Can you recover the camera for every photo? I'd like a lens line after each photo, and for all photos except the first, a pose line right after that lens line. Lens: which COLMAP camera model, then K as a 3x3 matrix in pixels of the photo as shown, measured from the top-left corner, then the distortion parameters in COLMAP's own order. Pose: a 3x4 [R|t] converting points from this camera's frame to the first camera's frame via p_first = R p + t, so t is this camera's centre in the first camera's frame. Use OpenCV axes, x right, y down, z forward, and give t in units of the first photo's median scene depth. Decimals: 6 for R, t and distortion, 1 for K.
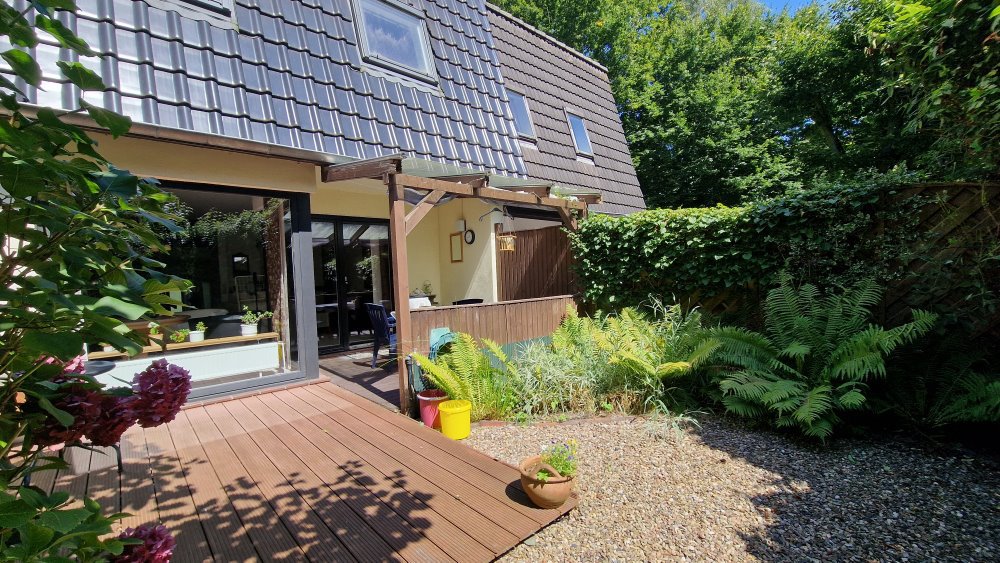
lens RADIAL K [[411.7, 0, 497.6], [0, 411.7, 289.2], [0, 0, 1]] dist [0.000716, 0.000091]
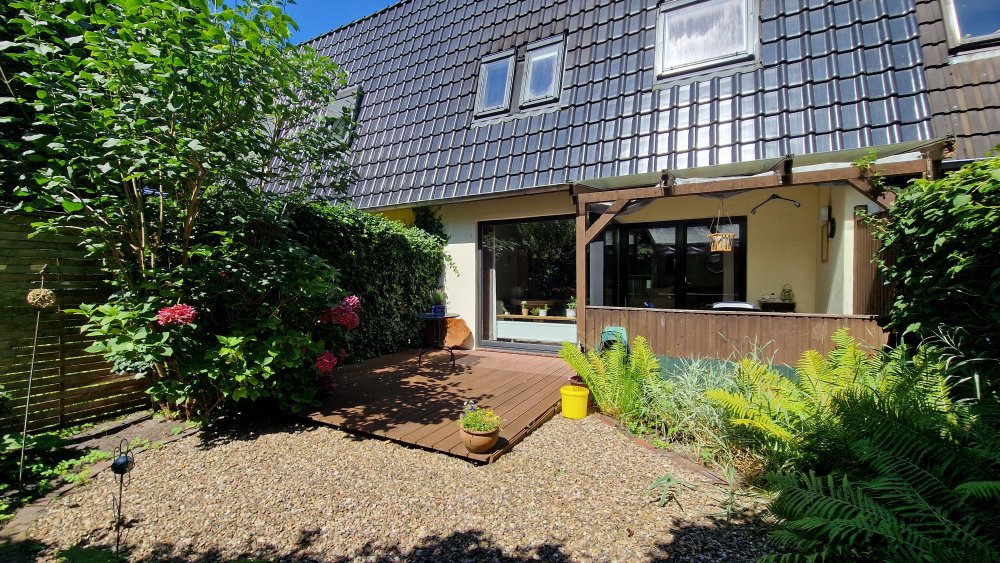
lens RADIAL K [[411.7, 0, 497.6], [0, 411.7, 289.2], [0, 0, 1]] dist [0.000716, 0.000091]
pose [[0.335380, 0.050652, -0.940720, 0.788427], [-0.046761, 0.998218, 0.037077, -0.030655], [0.940922, 0.031555, 0.337151, 0.341207]]
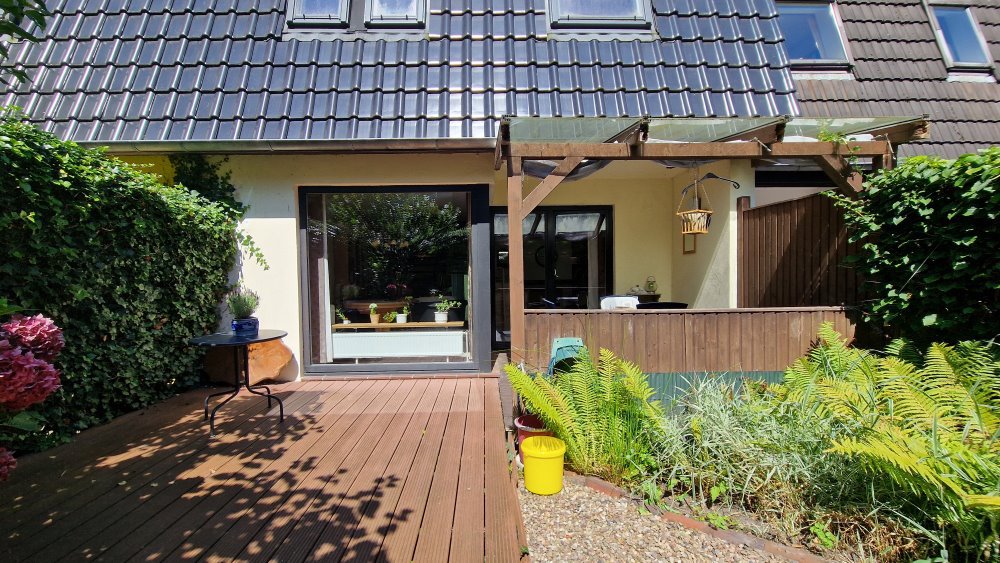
lens RADIAL K [[411.7, 0, 497.6], [0, 411.7, 289.2], [0, 0, 1]] dist [0.000716, 0.000091]
pose [[0.753361, 0.045414, -0.656037, 0.265620], [-0.037862, 0.998953, 0.025674, -0.010171], [0.656516, 0.005497, 0.754292, 0.341508]]
